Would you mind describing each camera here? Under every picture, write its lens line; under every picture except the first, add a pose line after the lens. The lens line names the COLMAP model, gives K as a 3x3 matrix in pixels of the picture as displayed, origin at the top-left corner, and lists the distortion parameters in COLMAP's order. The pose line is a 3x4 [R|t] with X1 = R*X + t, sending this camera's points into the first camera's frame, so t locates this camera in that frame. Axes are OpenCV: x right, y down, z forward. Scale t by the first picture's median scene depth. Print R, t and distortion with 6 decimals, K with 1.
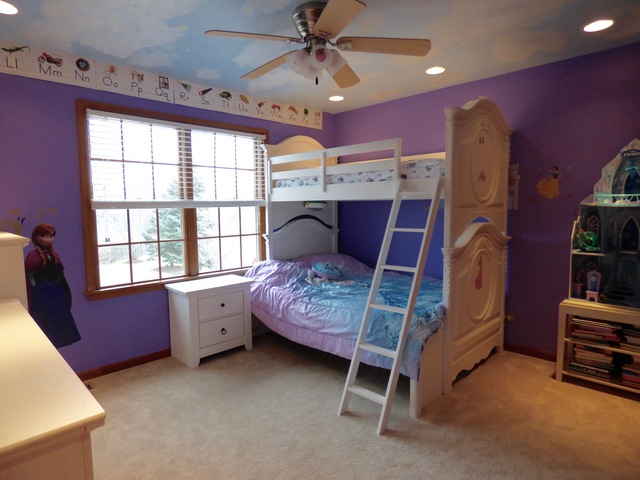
lens RADIAL K [[382.9, 0, 320.5], [0, 382.9, 240.7], [0, 0, 1]] dist [-0.002007, -0.001151]
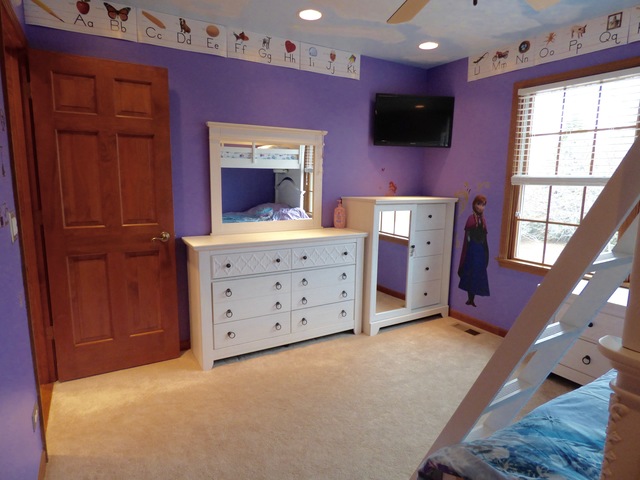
lens RADIAL K [[382.9, 0, 321.2], [0, 382.9, 238.9], [0, 0, 1]] dist [-0.002007, -0.001151]
pose [[-0.234324, 0.163001, -0.958396, 0.606288], [-0.098016, 0.976859, 0.190106, -0.086900], [0.967205, 0.138485, -0.212924, 0.750332]]
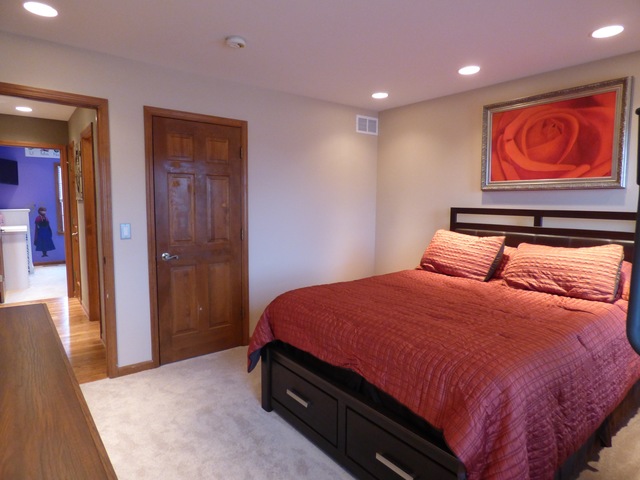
lens RADIAL K [[382.9, 0, 320.1], [0, 382.9, 239.1], [0, 0, 1]] dist [-0.002007, -0.001151]
pose [[0.994461, 0.033626, -0.099584, 1.597504], [-0.032614, 0.999399, 0.011768, 0.093275], [0.099920, -0.008455, 0.994960, -1.604424]]
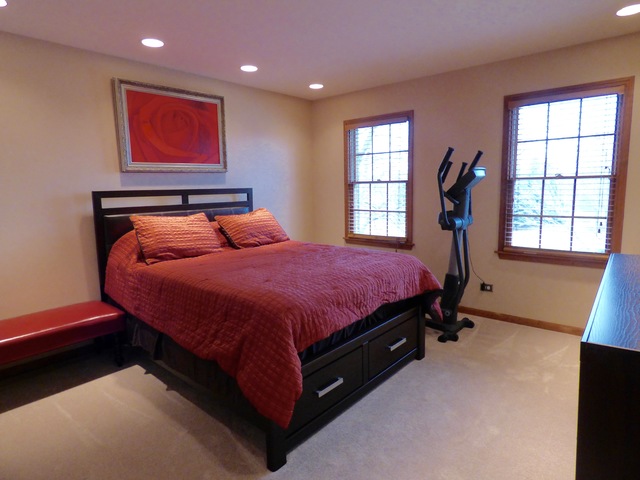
lens RADIAL K [[382.9, 0, 320.3], [0, 382.9, 239.2], [0, 0, 1]] dist [-0.002007, -0.001151]
pose [[-0.084116, -0.131142, 0.987789, -2.739214], [0.104846, 0.984634, 0.139651, -0.216253], [-0.990925, 0.115312, -0.069074, 2.686996]]
